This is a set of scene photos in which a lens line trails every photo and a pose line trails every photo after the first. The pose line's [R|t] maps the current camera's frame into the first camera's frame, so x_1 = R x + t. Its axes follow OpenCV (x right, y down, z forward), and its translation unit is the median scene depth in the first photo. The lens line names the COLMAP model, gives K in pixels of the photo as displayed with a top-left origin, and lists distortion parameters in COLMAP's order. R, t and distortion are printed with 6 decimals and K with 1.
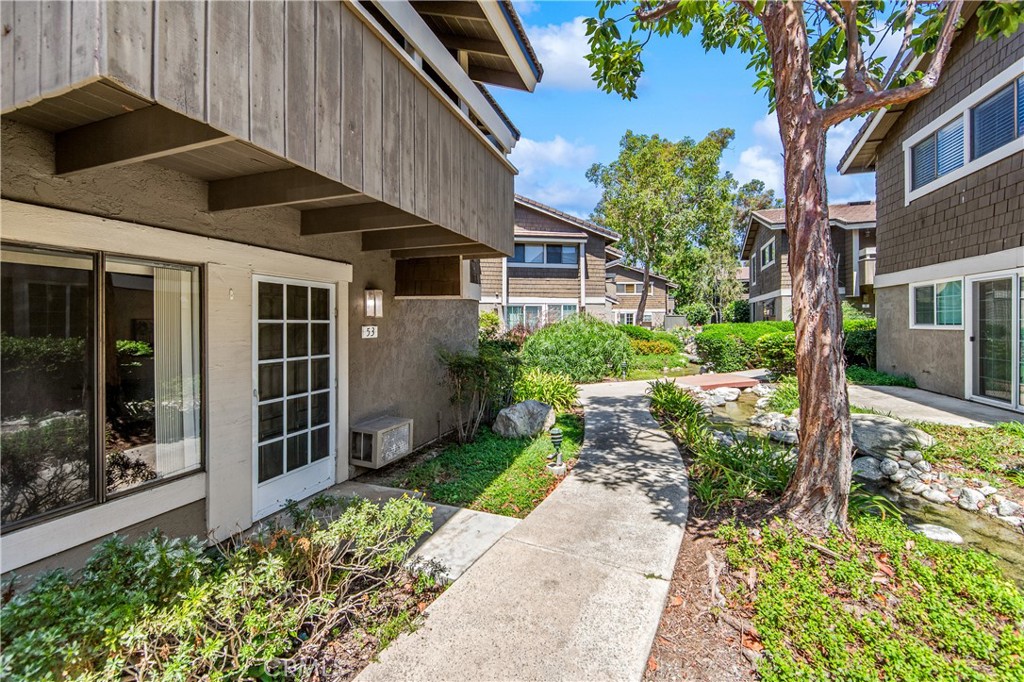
lens RADIAL K [[408.1, 0, 506.1], [0, 408.1, 322.9], [0, 0, 1]] dist [-0.001438, -0.000251]
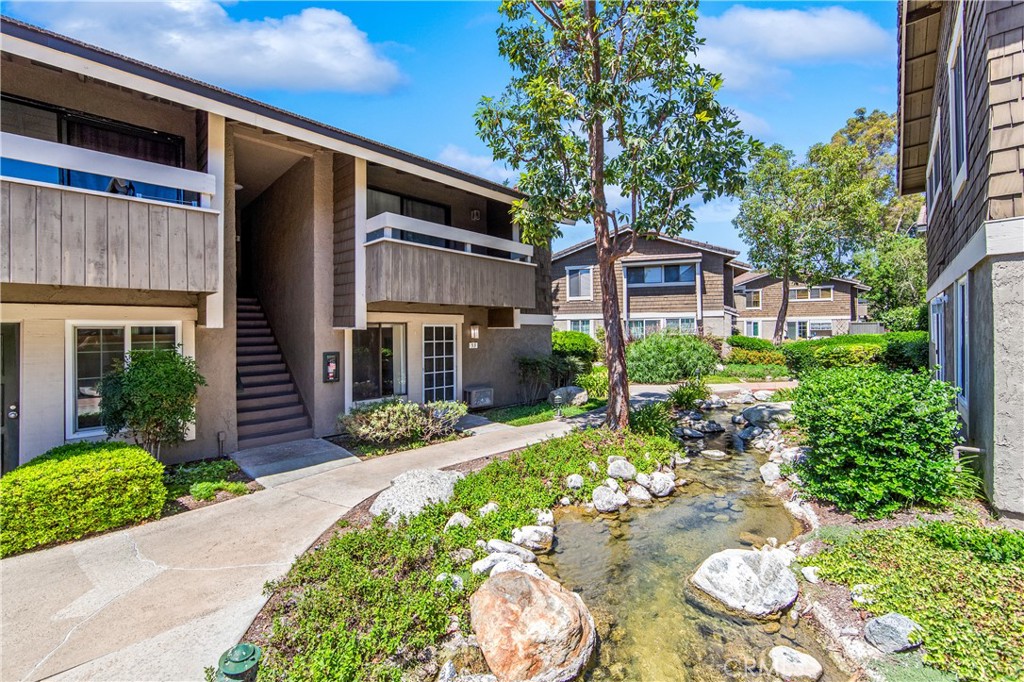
lens RADIAL K [[408.1, 0, 506.1], [0, 408.1, 322.9], [0, 0, 1]] dist [-0.001438, -0.000251]
pose [[0.902800, -0.020247, -0.429583, 0.727535], [0.011069, 0.999654, -0.023853, -0.041746], [0.429918, 0.016780, 0.902712, -0.835112]]
